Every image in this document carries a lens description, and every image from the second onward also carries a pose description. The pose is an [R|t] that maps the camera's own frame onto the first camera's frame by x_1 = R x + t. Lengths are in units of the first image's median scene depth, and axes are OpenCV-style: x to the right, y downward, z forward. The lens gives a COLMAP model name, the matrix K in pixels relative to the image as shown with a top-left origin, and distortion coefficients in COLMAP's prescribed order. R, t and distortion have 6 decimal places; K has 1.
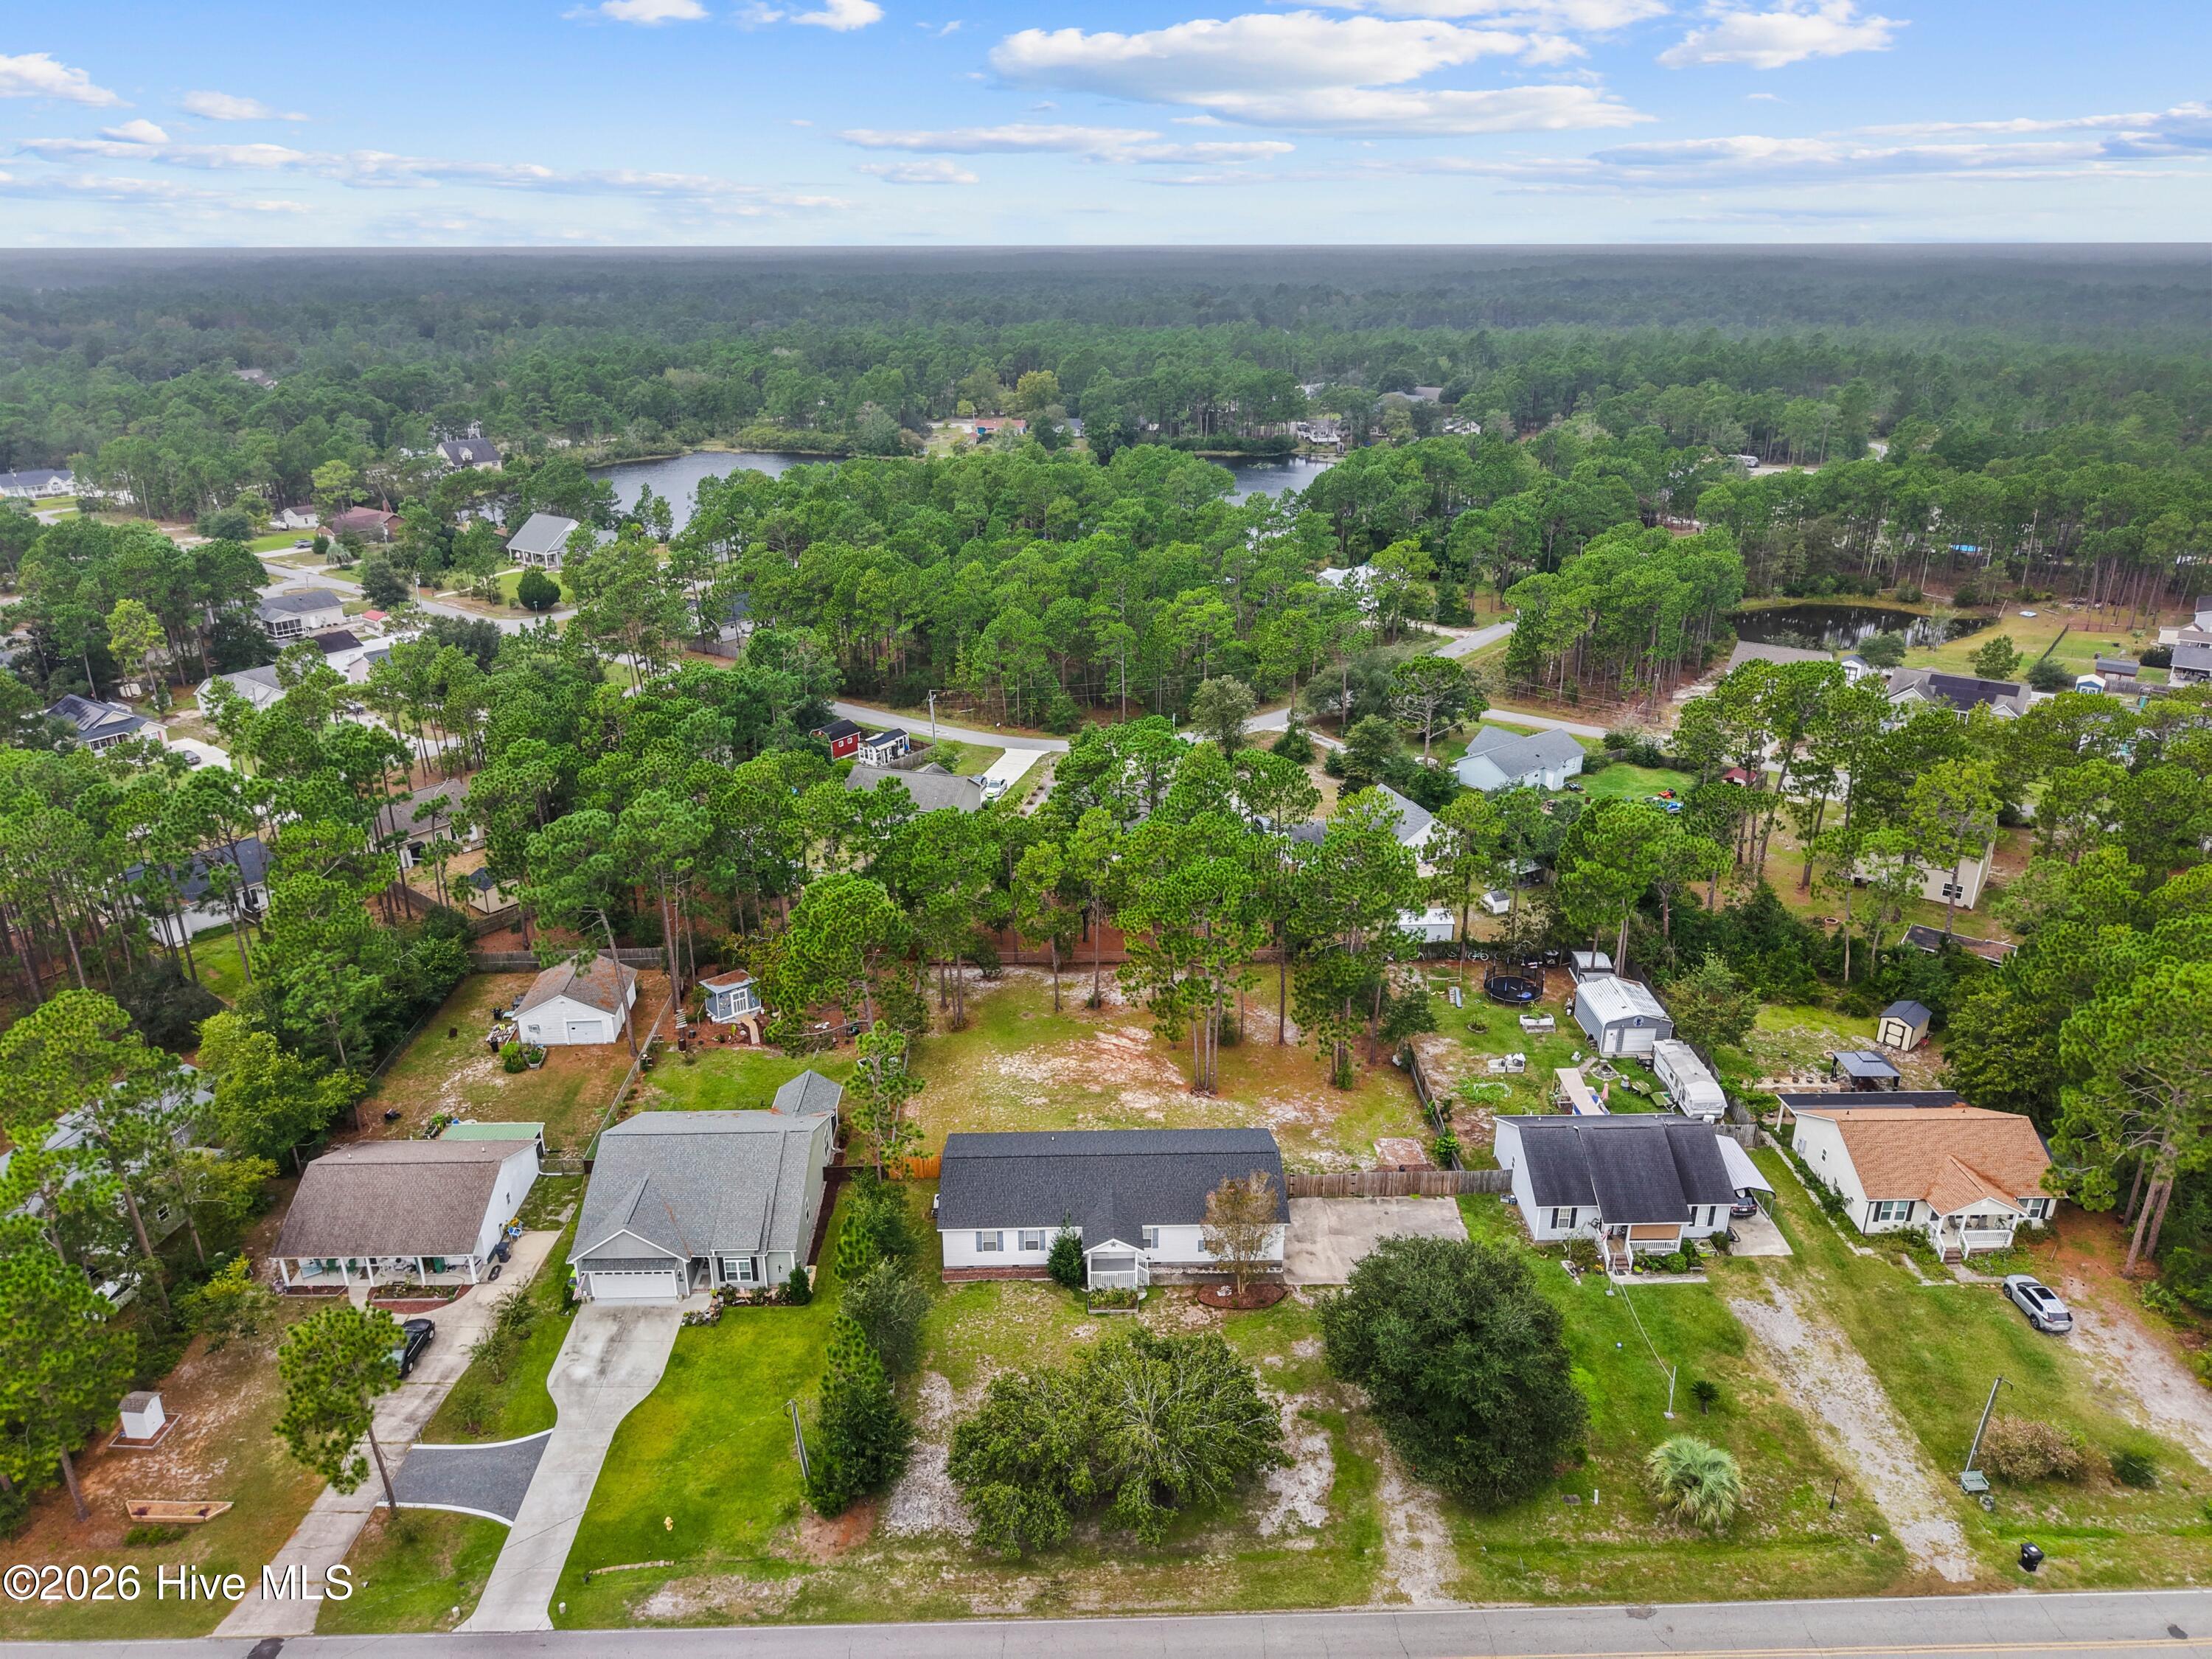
lens RADIAL K [[1525.7, 0, 1106.0], [0, 1525.7, 829.5], [0, 0, 1]] dist [0.048524, -0.063239]
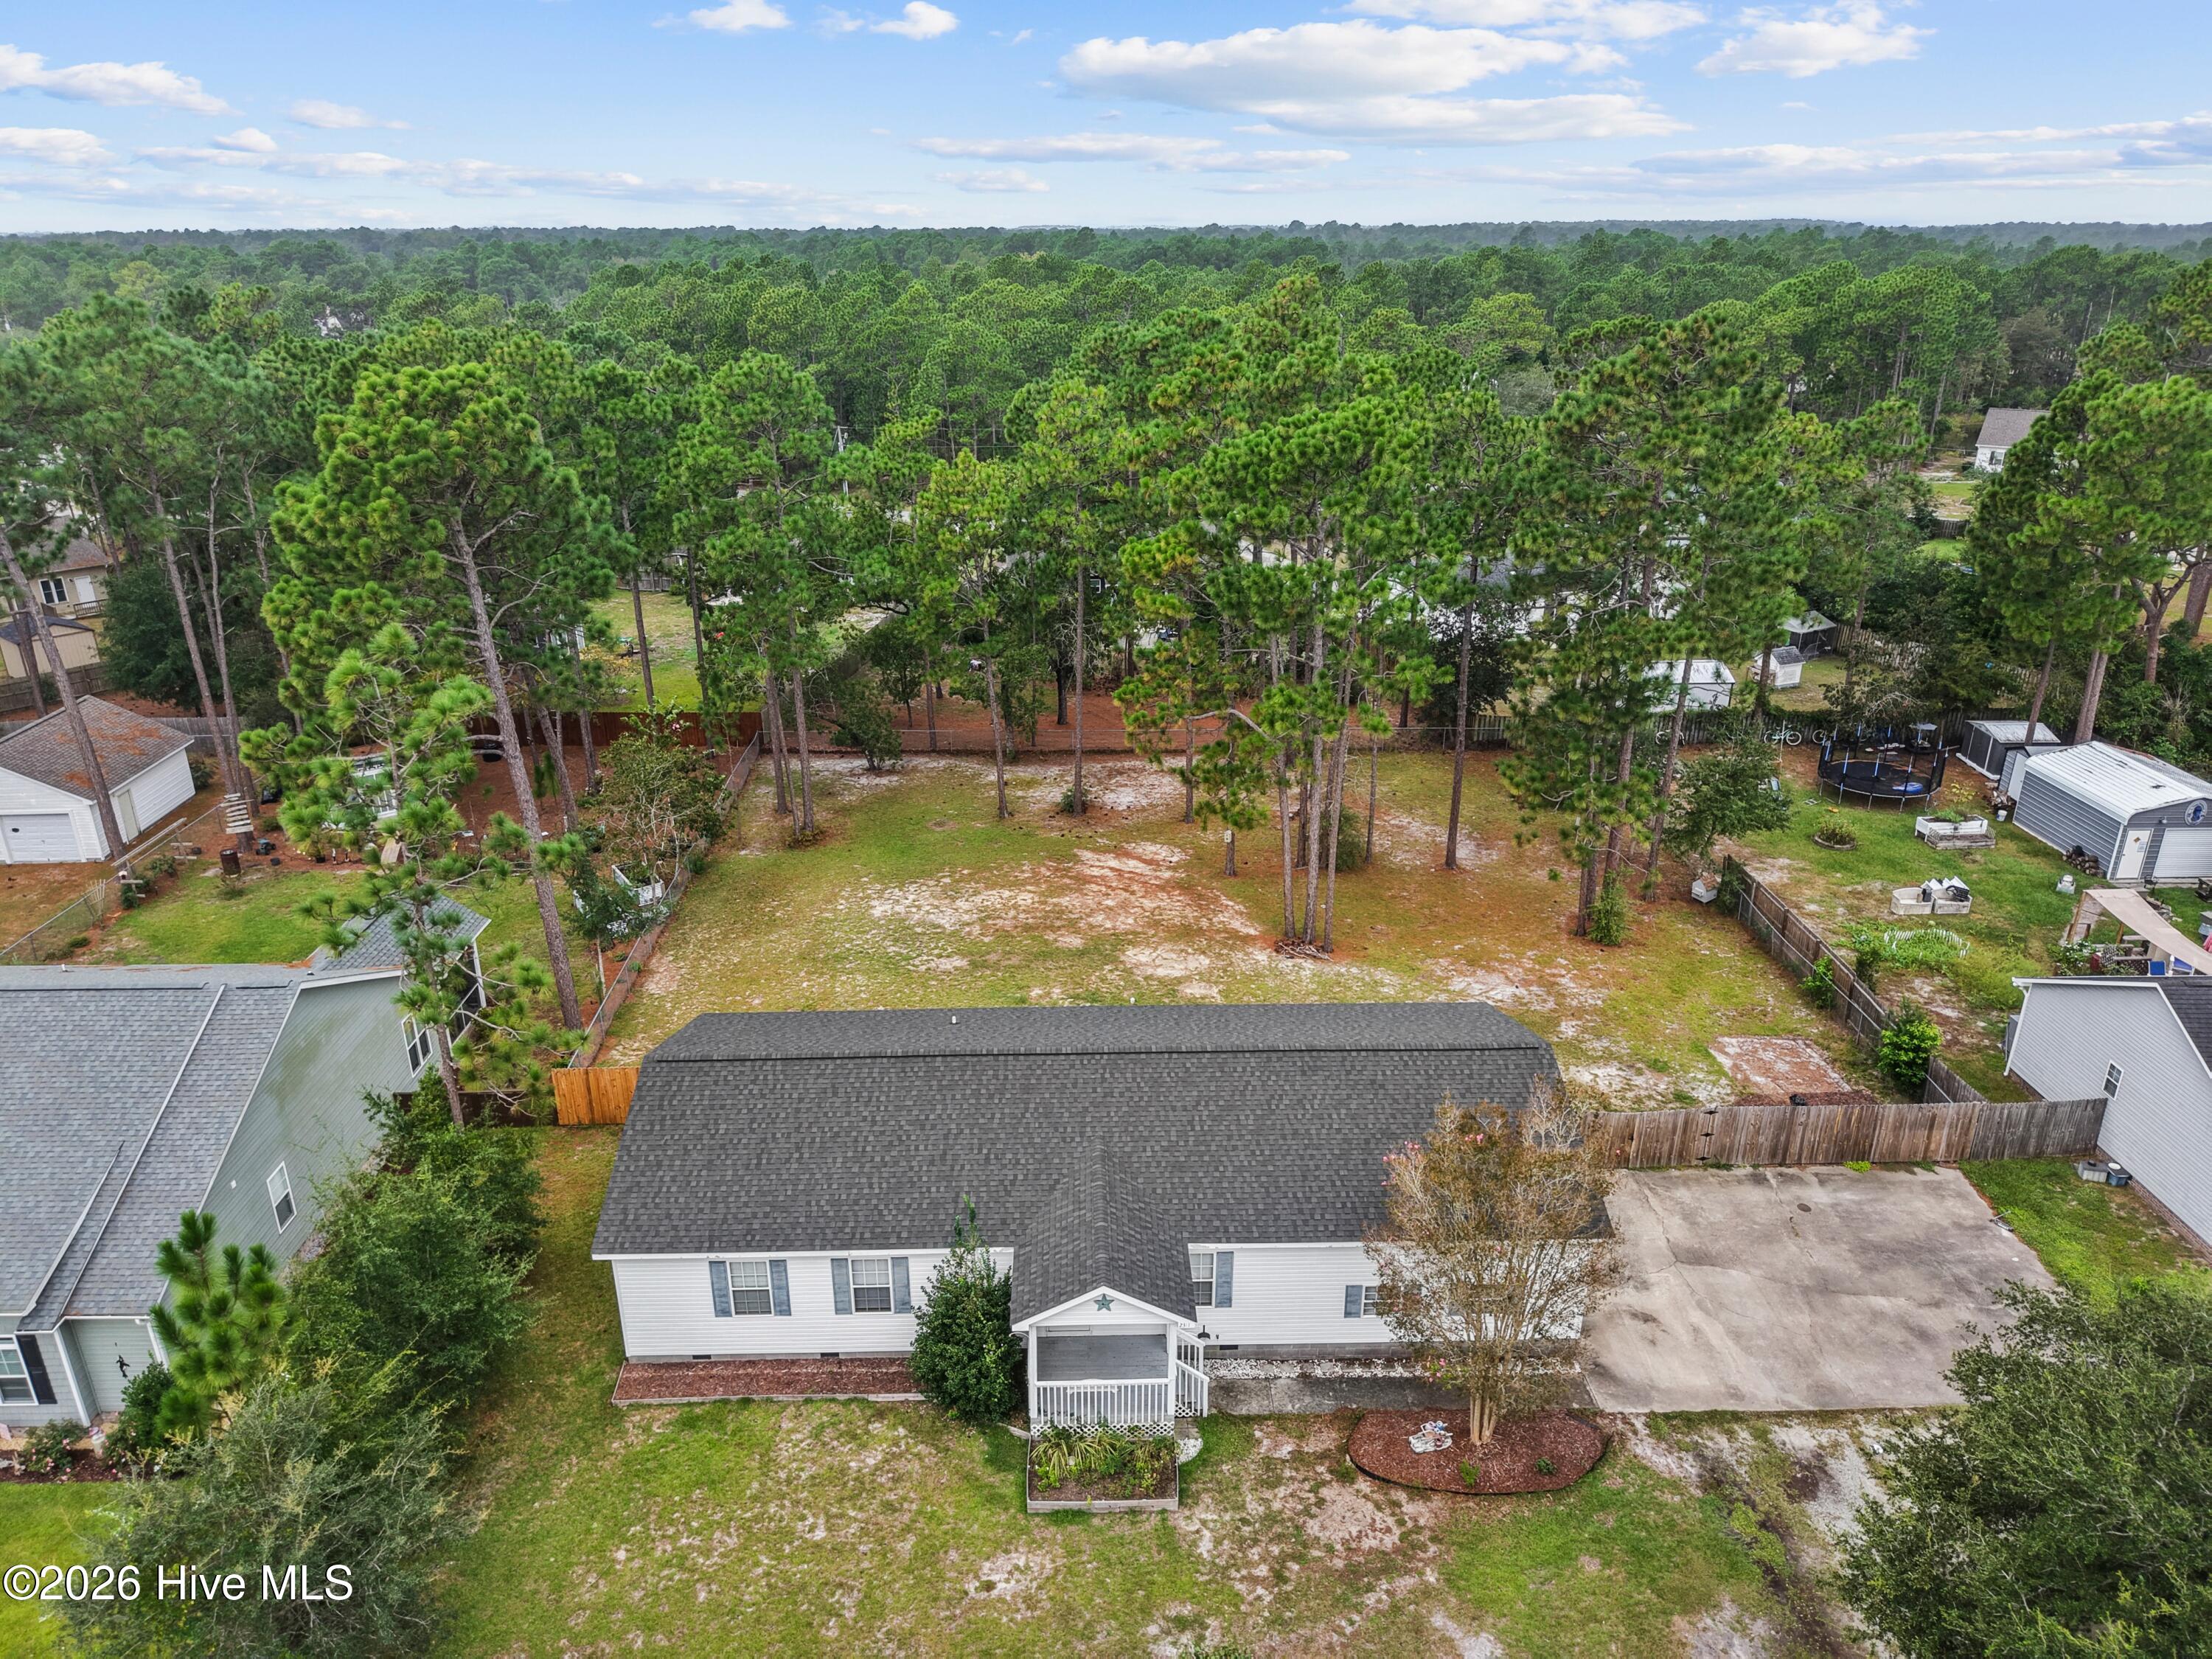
lens RADIAL K [[1494.7, 0, 1106.0], [0, 1494.7, 829.5], [0, 0, 1]] dist [0.000286, -0.002847]
pose [[0.999996, 0.000593, -0.002595, 0.005950], [-0.000606, 0.999987, -0.005159, 0.164820], [0.002592, 0.005161, 0.999983, 0.653098]]
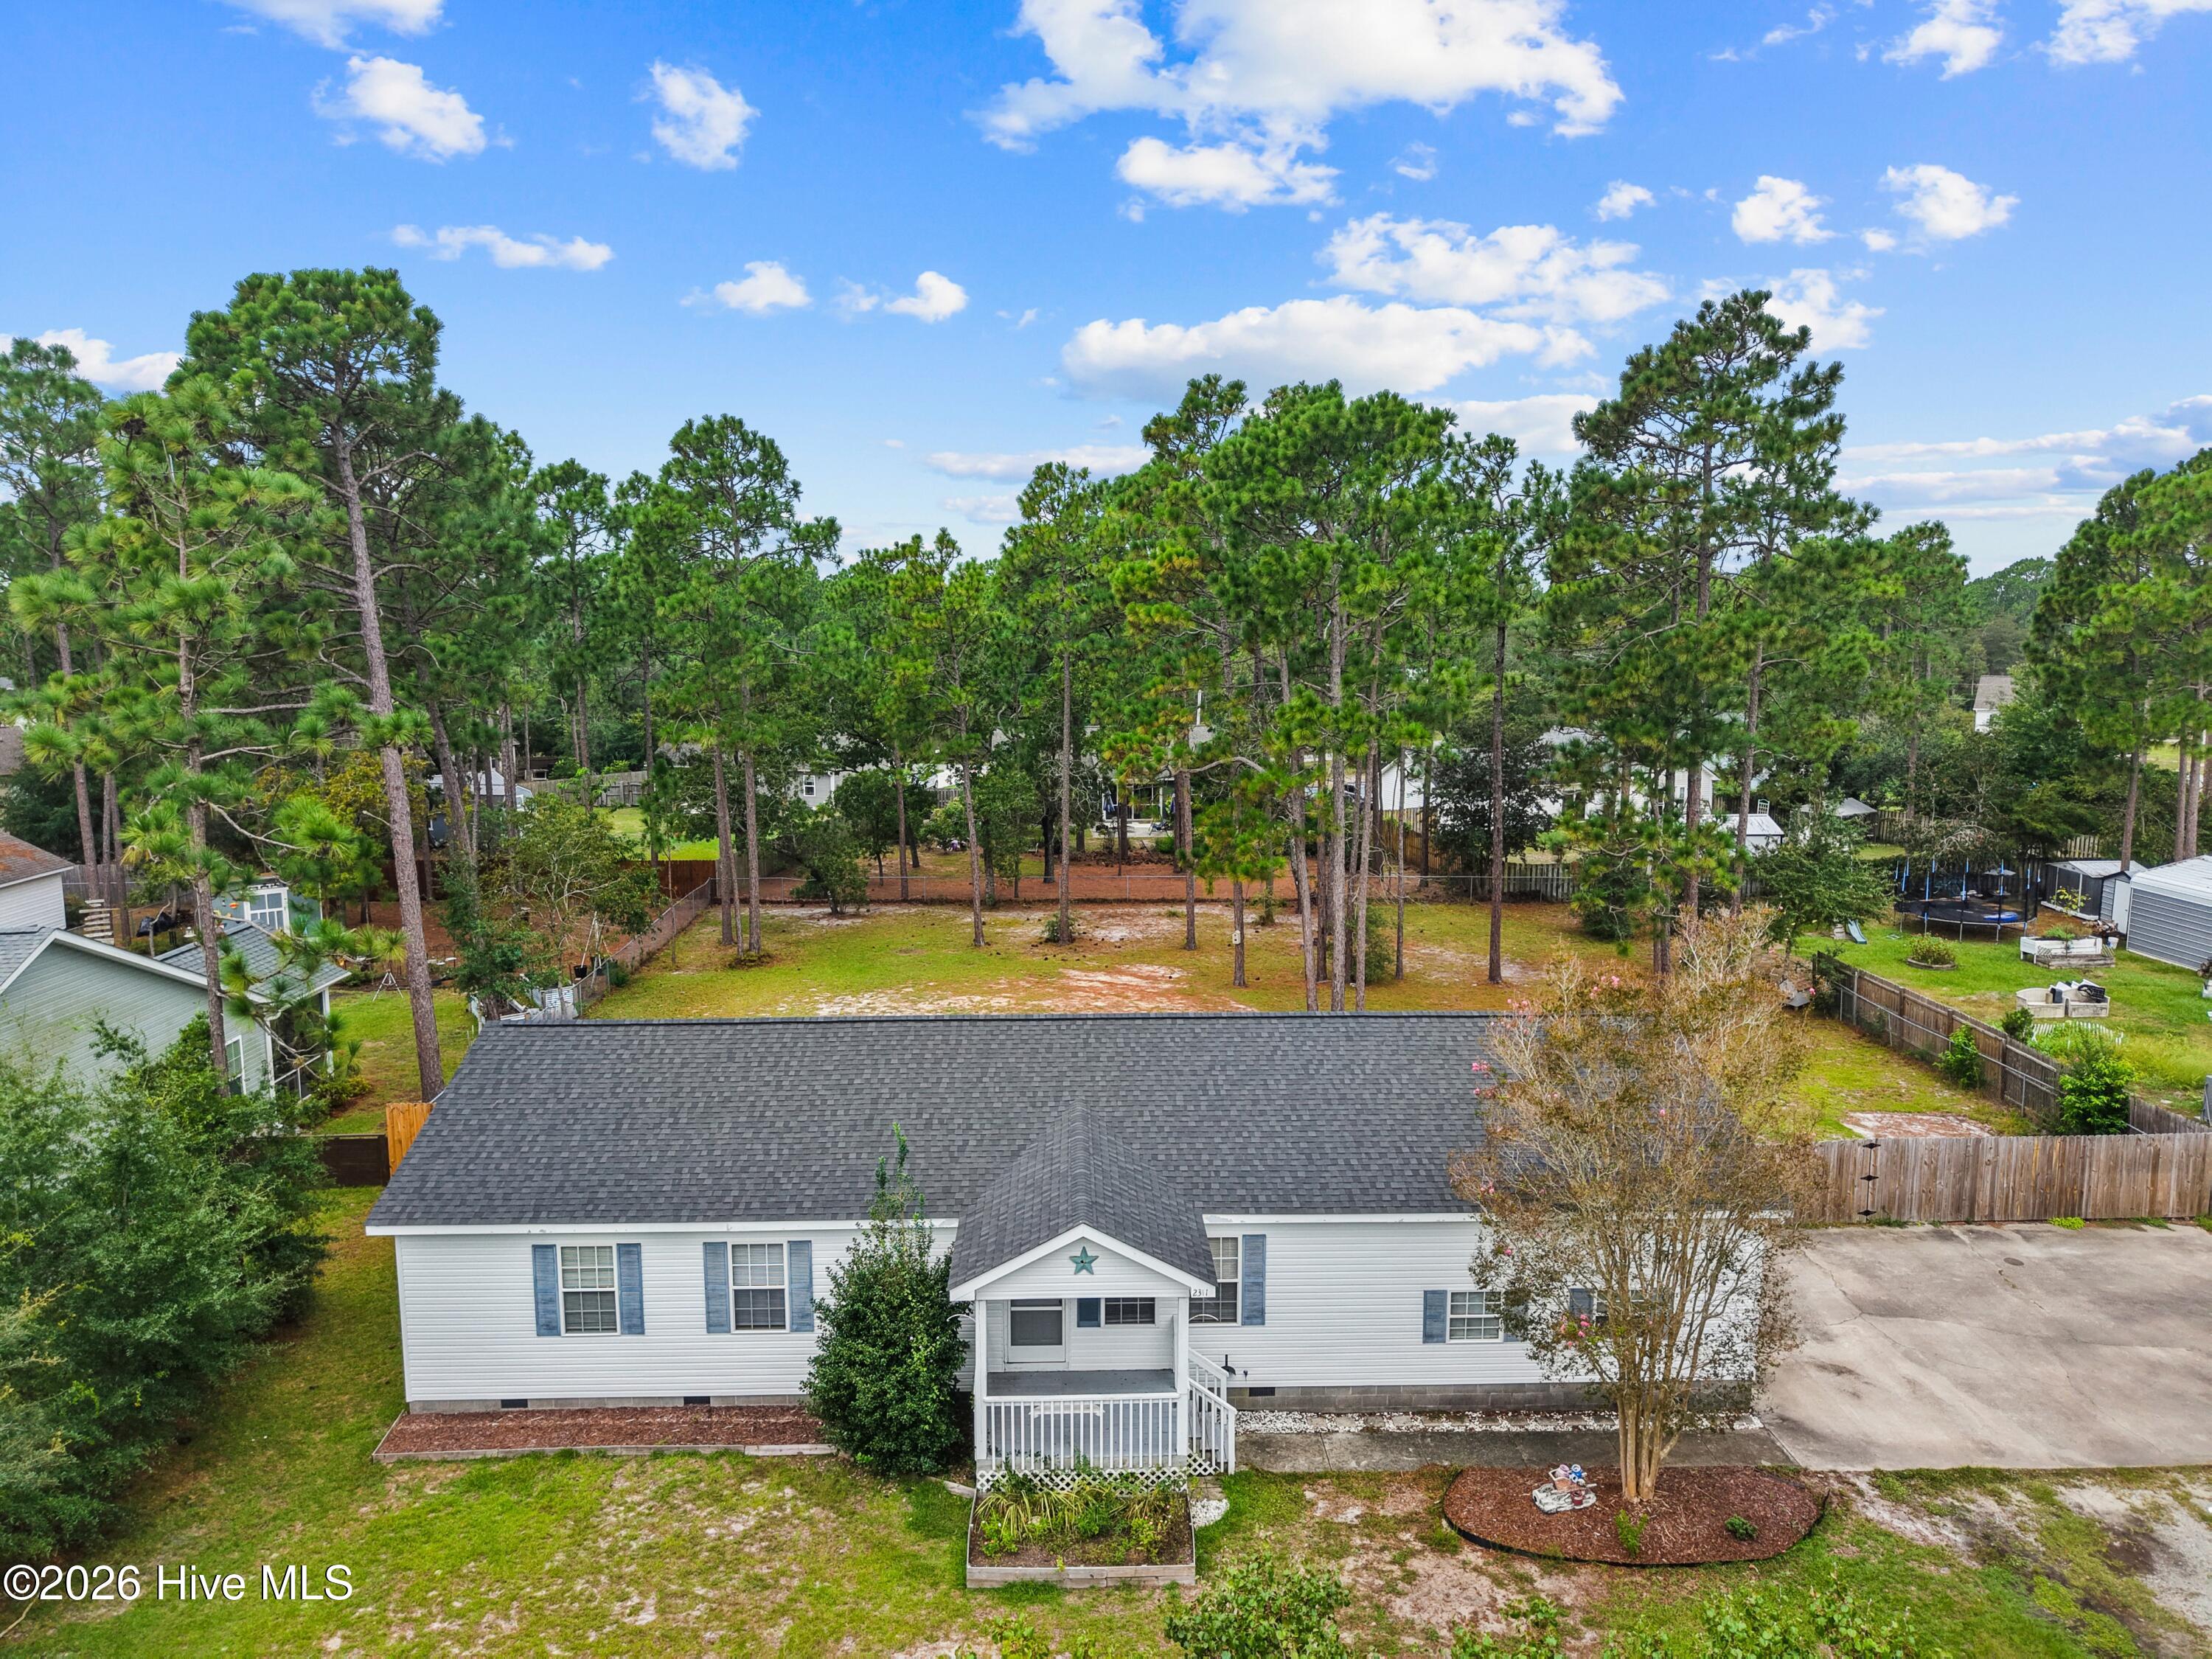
lens RADIAL K [[1494.7, 0, 1106.0], [0, 1494.7, 829.5], [0, 0, 1]] dist [0.000286, -0.002847]
pose [[0.999999, 0.001148, 0.000960, 0.007648], [-0.000878, 0.969554, -0.244875, 0.254134], [-0.001212, 0.244874, 0.969554, 0.740340]]
